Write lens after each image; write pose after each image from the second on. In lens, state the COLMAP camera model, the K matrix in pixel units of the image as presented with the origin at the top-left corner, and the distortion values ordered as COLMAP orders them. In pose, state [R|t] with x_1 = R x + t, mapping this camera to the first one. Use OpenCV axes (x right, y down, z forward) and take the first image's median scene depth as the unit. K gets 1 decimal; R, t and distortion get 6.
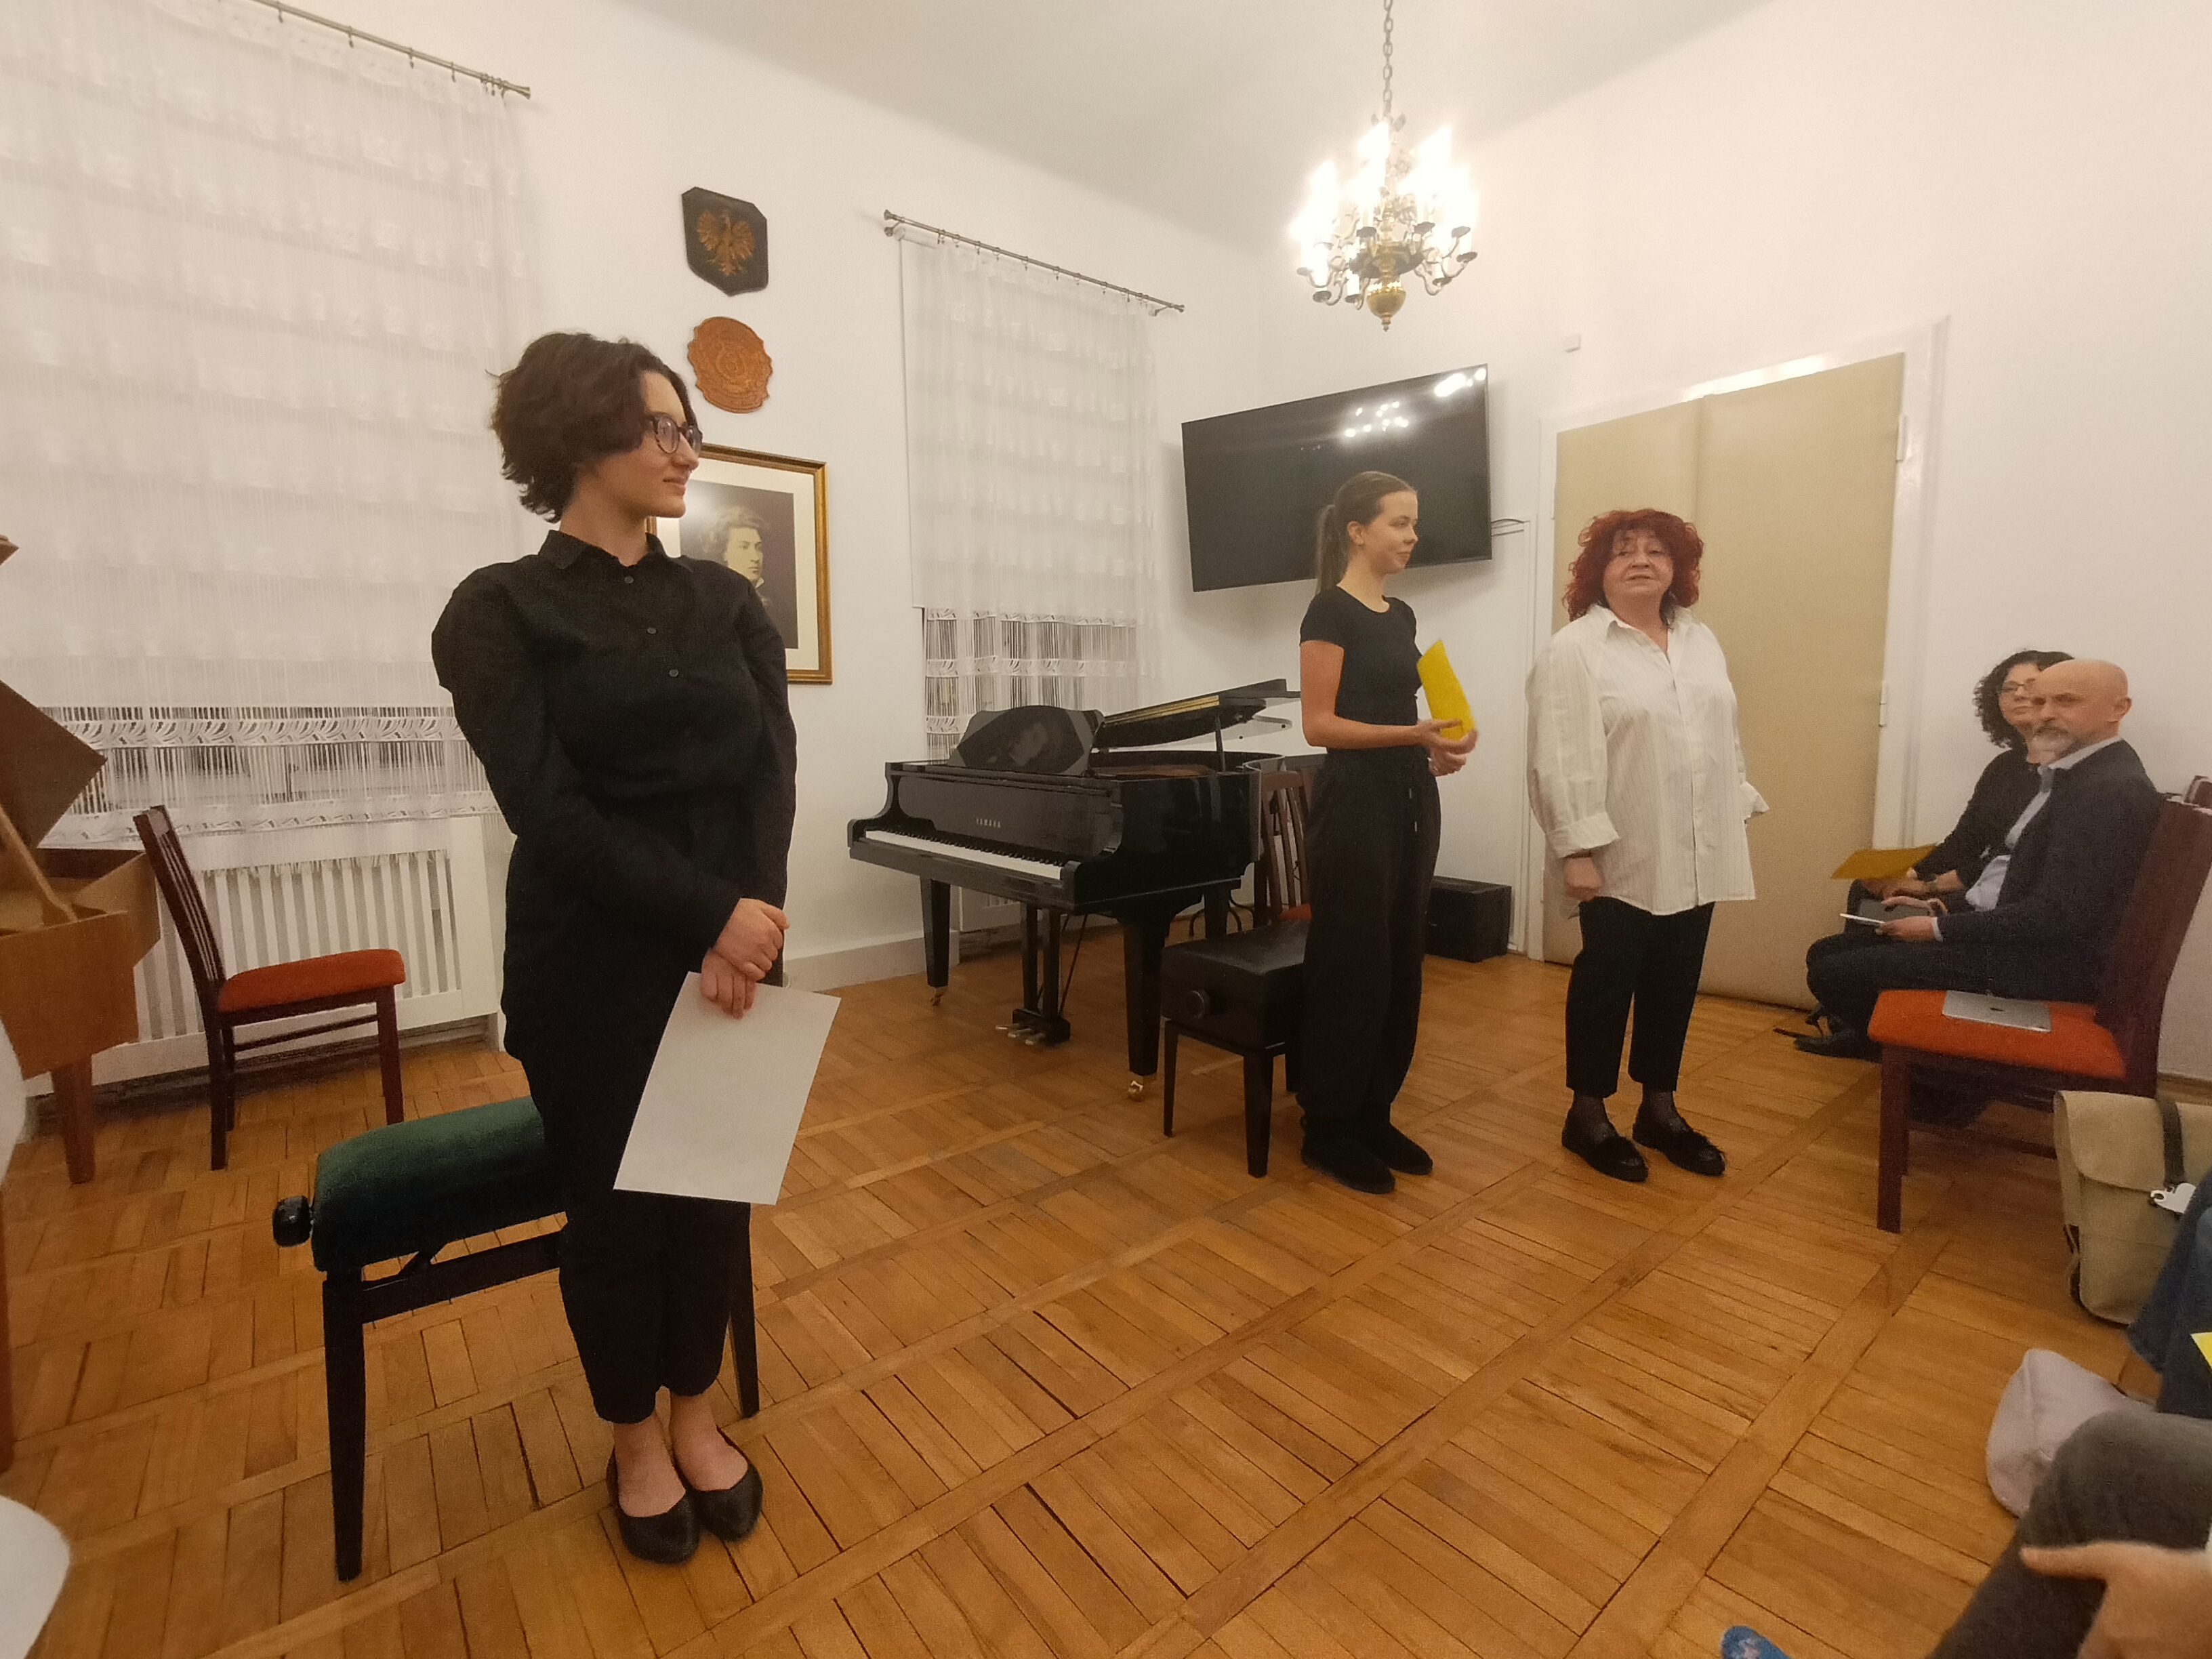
lens RADIAL K [[1029.2, 0, 1103.4], [0, 1029.2, 816.2], [0, 0, 1]] dist [0.011310, 0.001133]
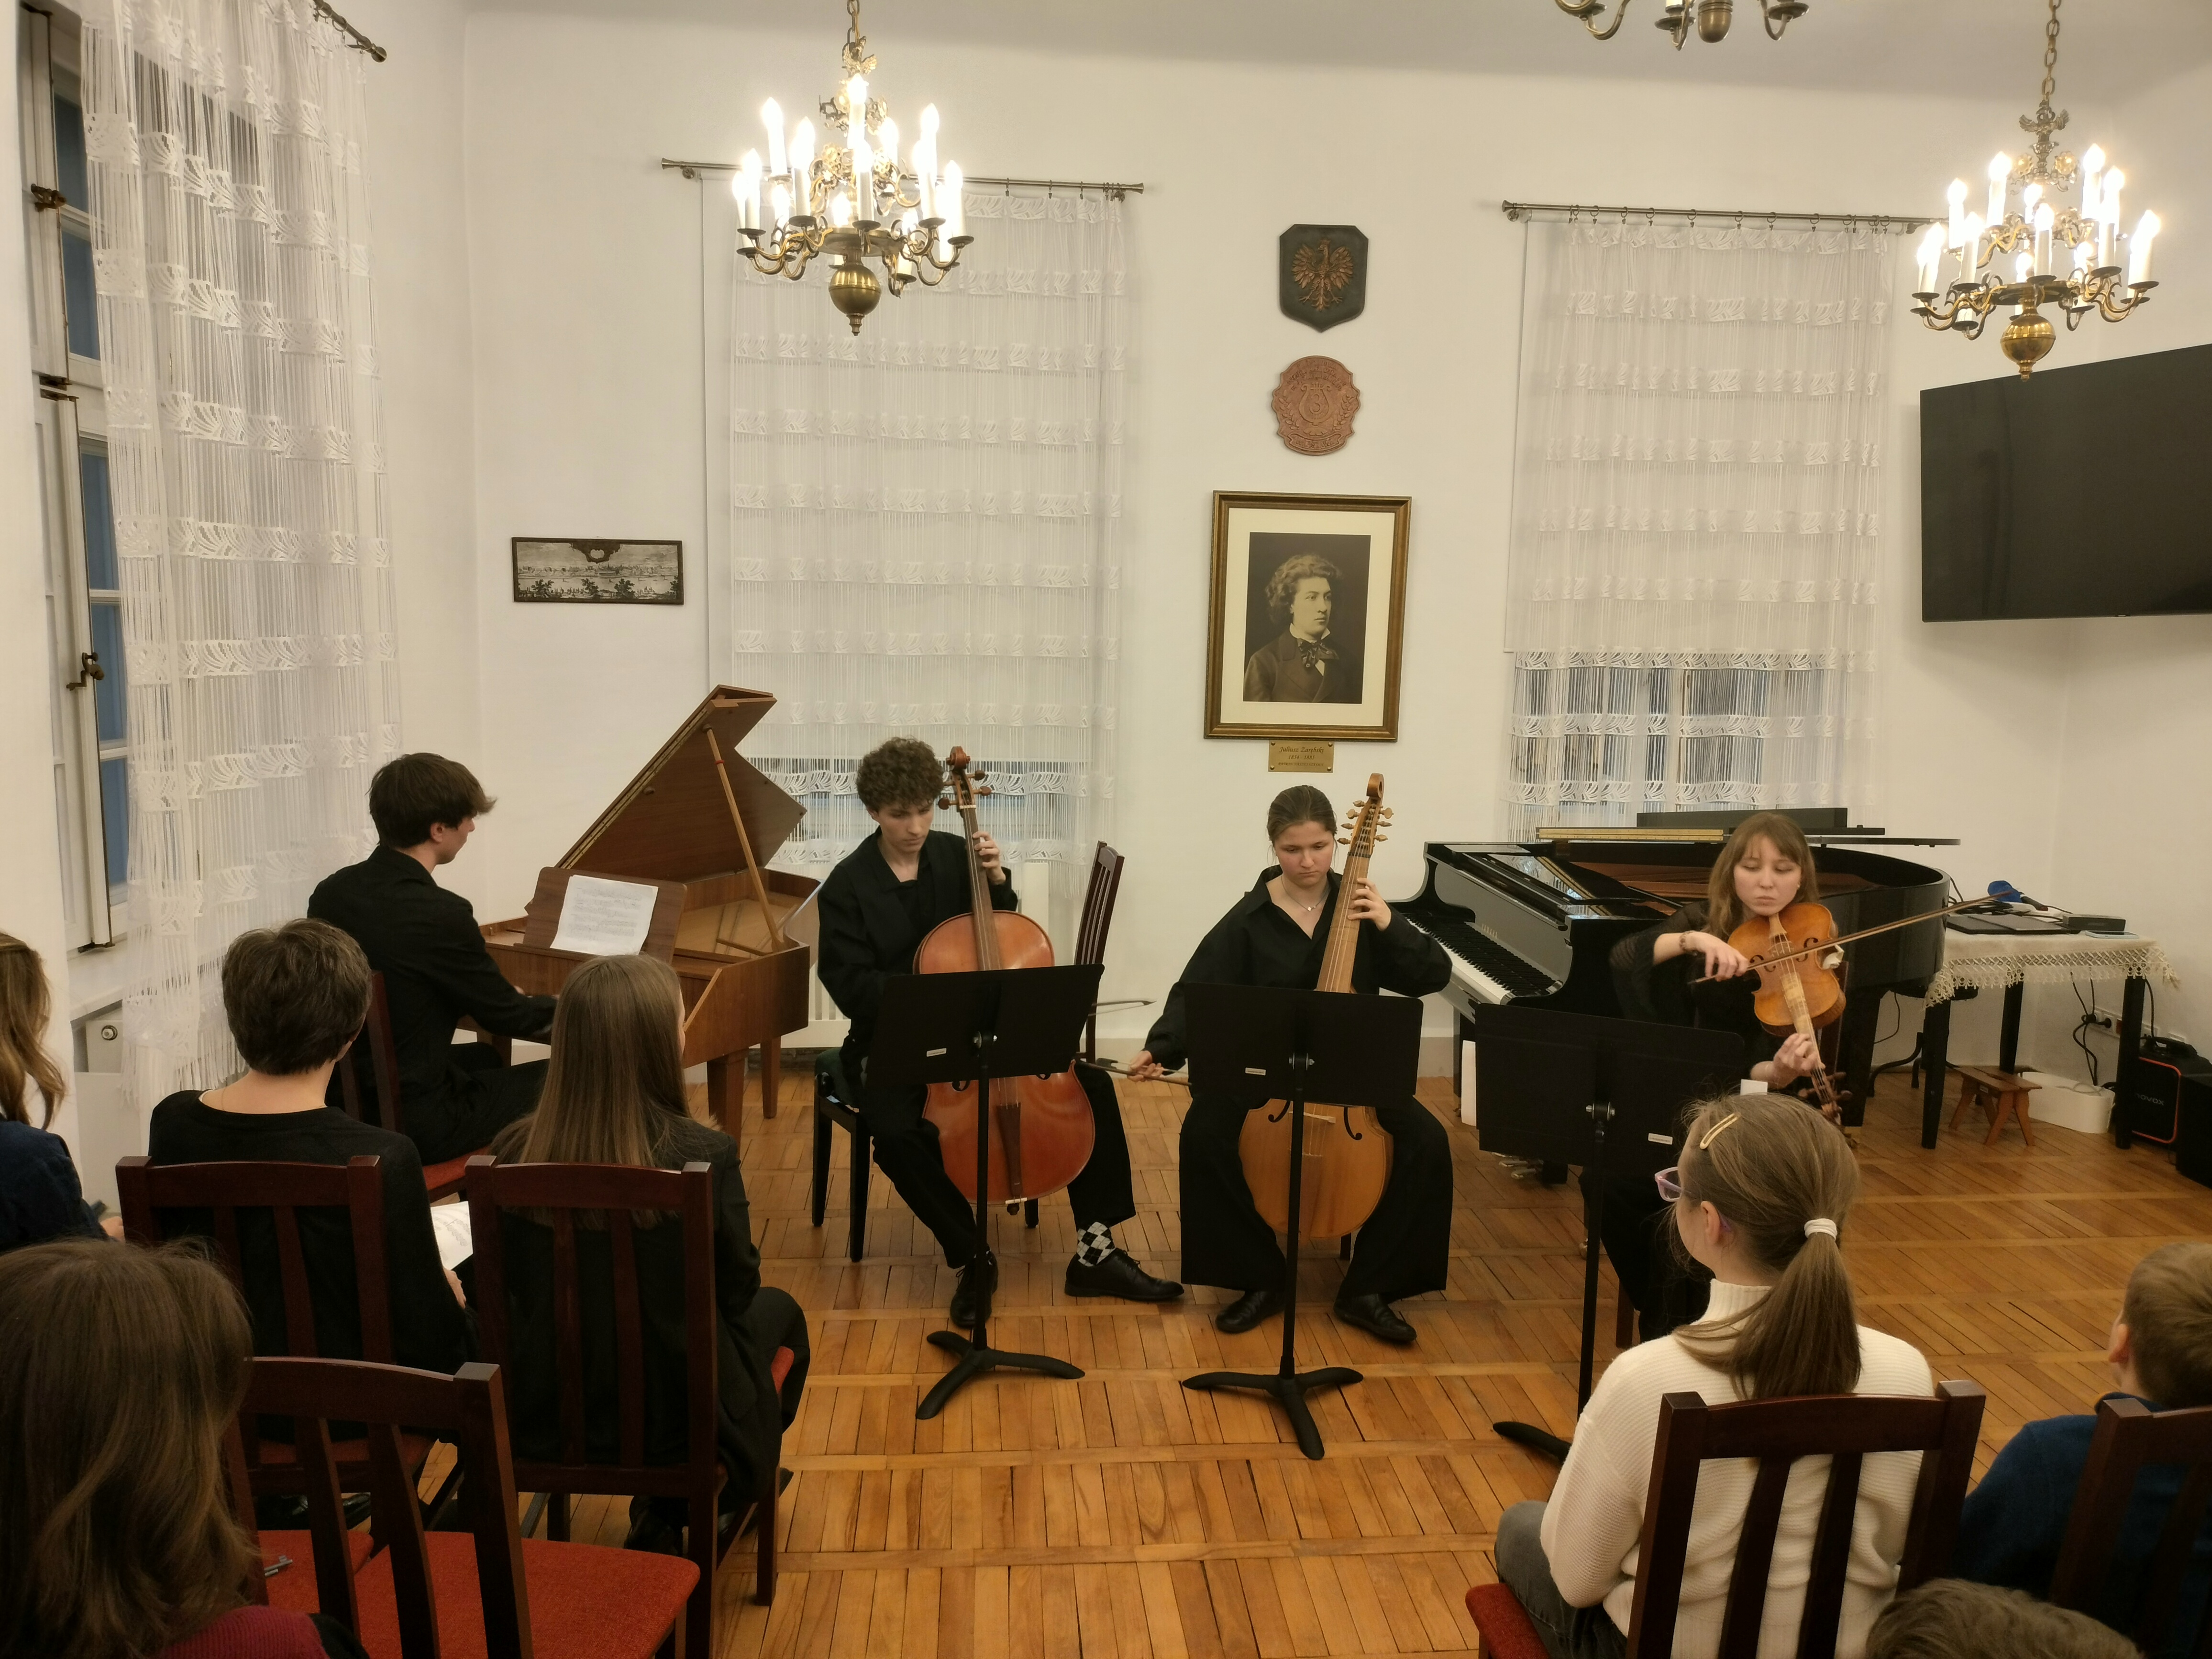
lens RADIAL K [[1673.2, 0, 1092.4], [0, 1673.2, 853.2], [0, 0, 1]] dist [0.044228, -0.045562]
pose [[0.824986, 0.105903, -0.555142, 0.447604], [-0.083022, 0.994339, 0.066310, -0.142042], [0.559022, -0.008616, 0.829108, -0.474204]]
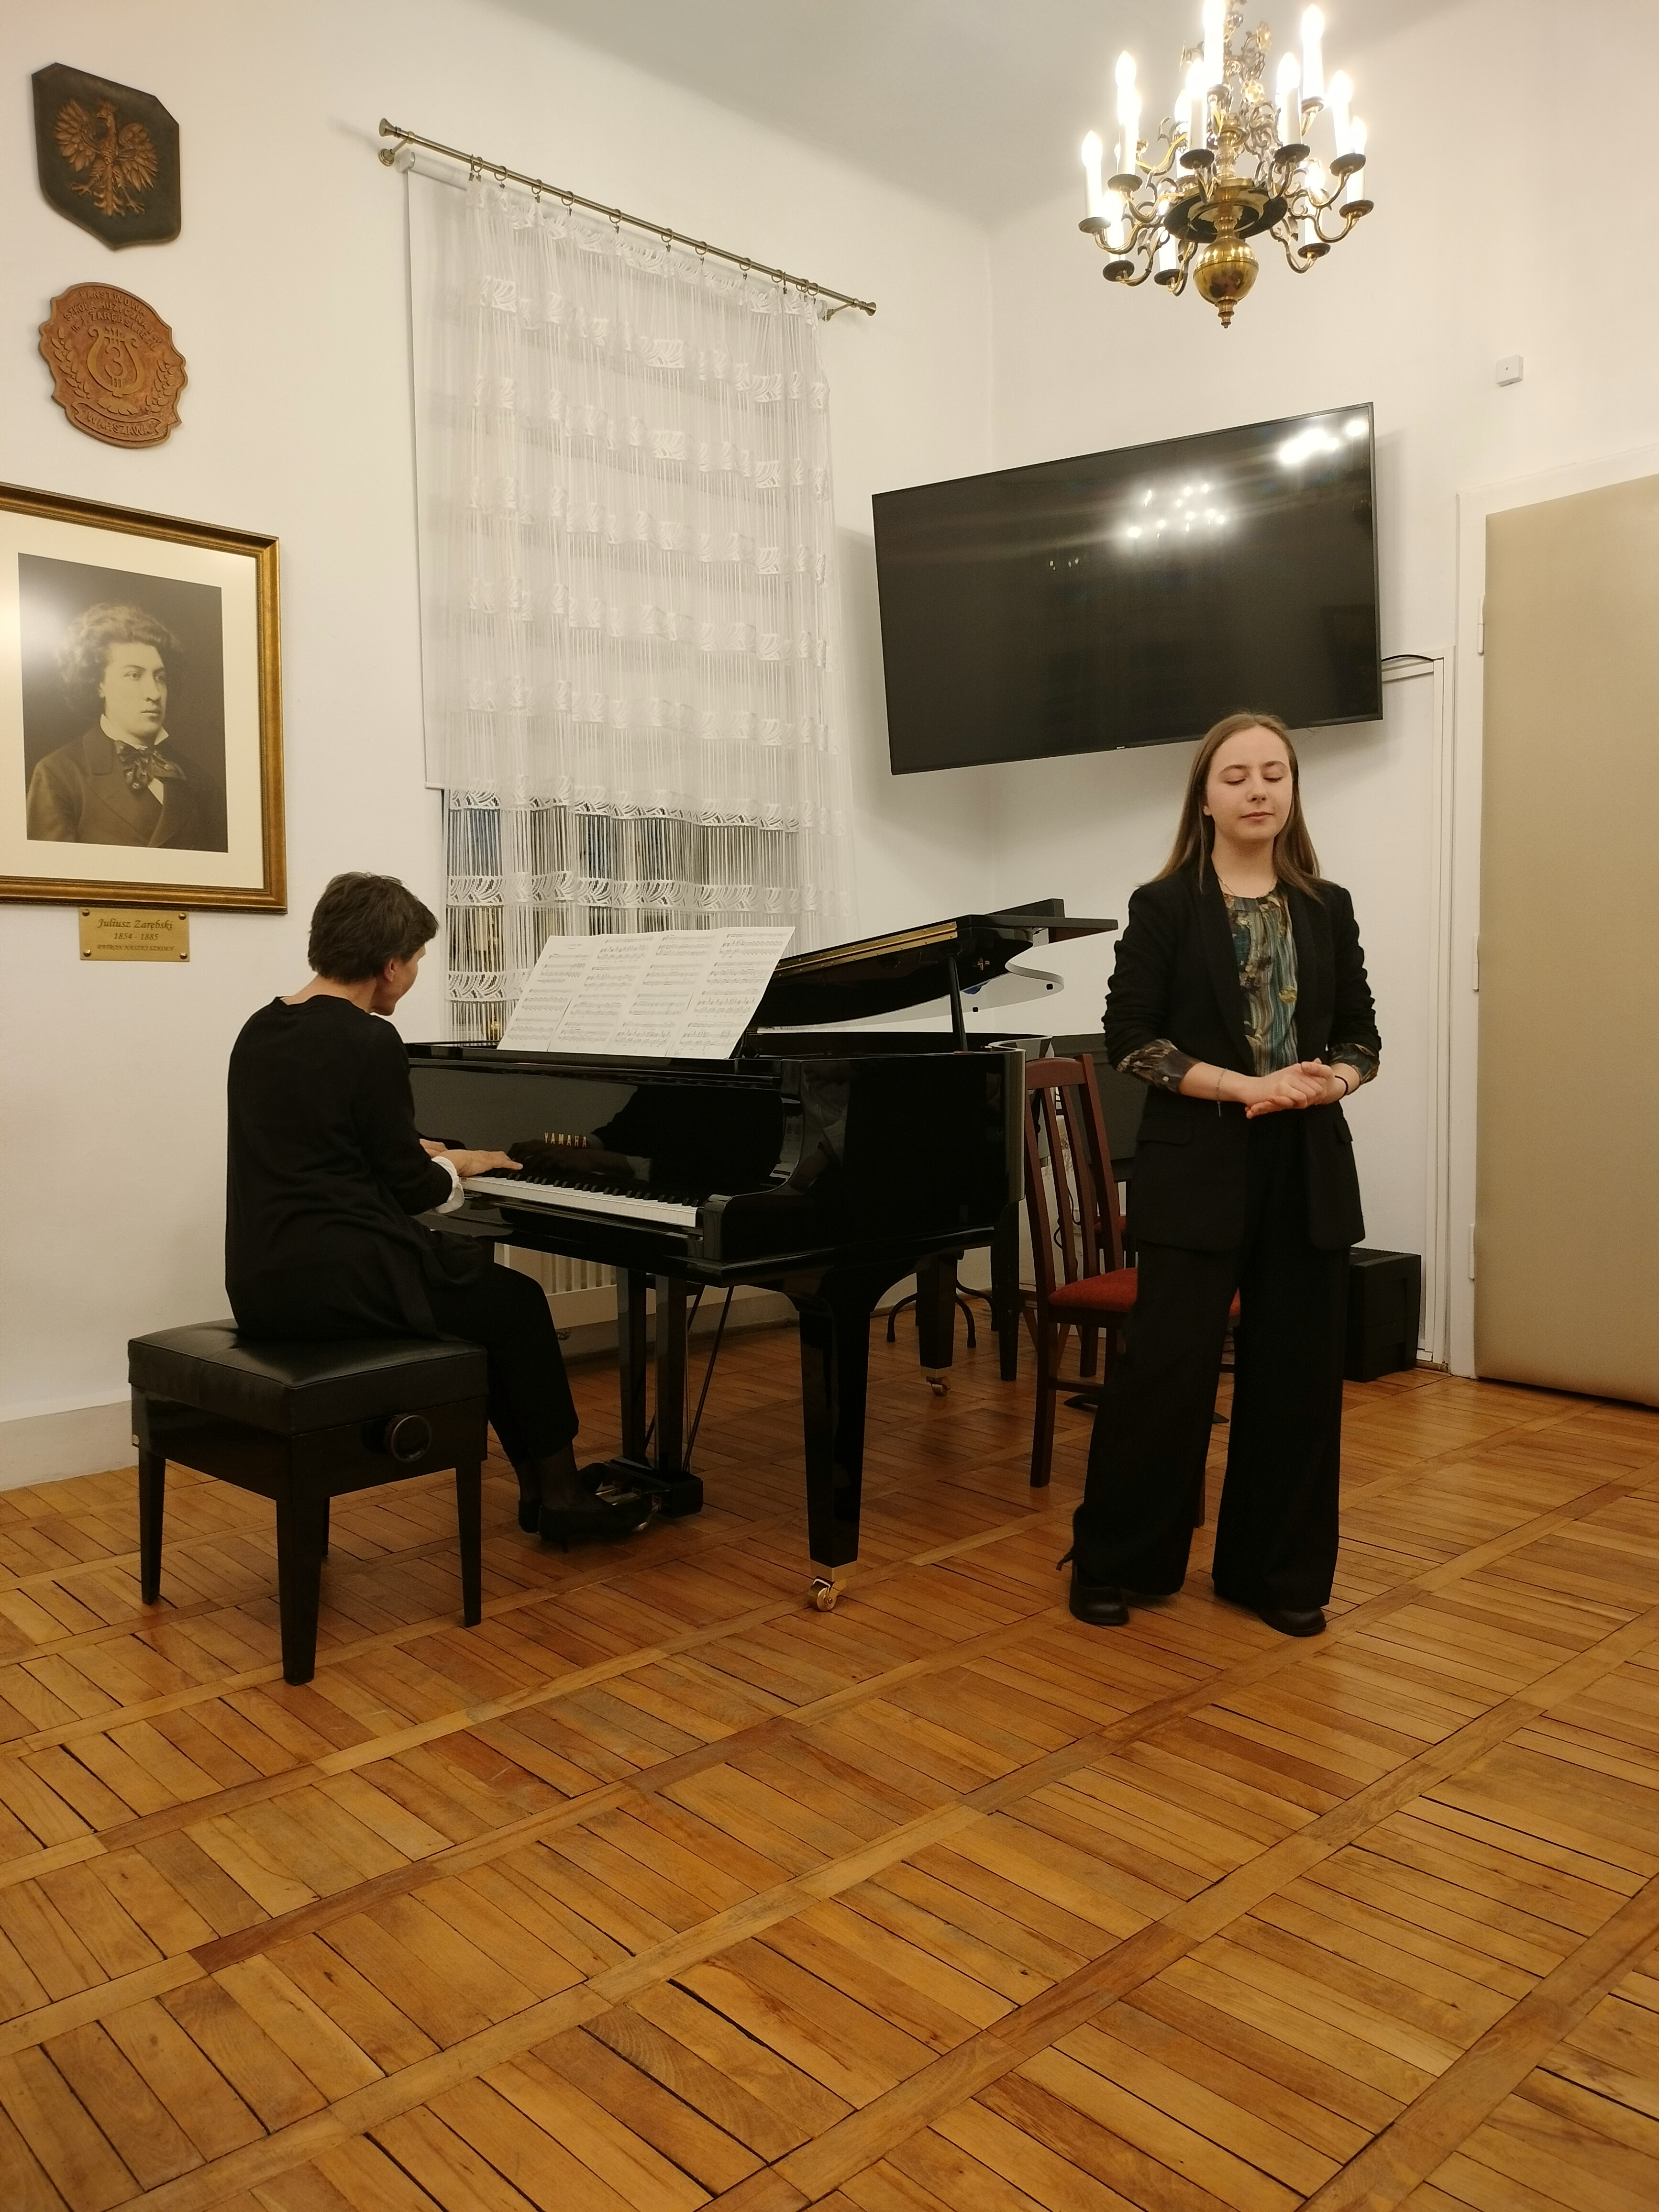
lens RADIAL K [[1673.2, 0, 817.6], [0, 1673.2, 1122.9], [0, 0, 1]] dist [0.044228, -0.045562]
pose [[0.998105, -0.001140, 0.061522, -0.027703], [0.003067, 0.999507, -0.031234, 0.028080], [-0.061456, 0.031363, 0.997617, 0.042527]]
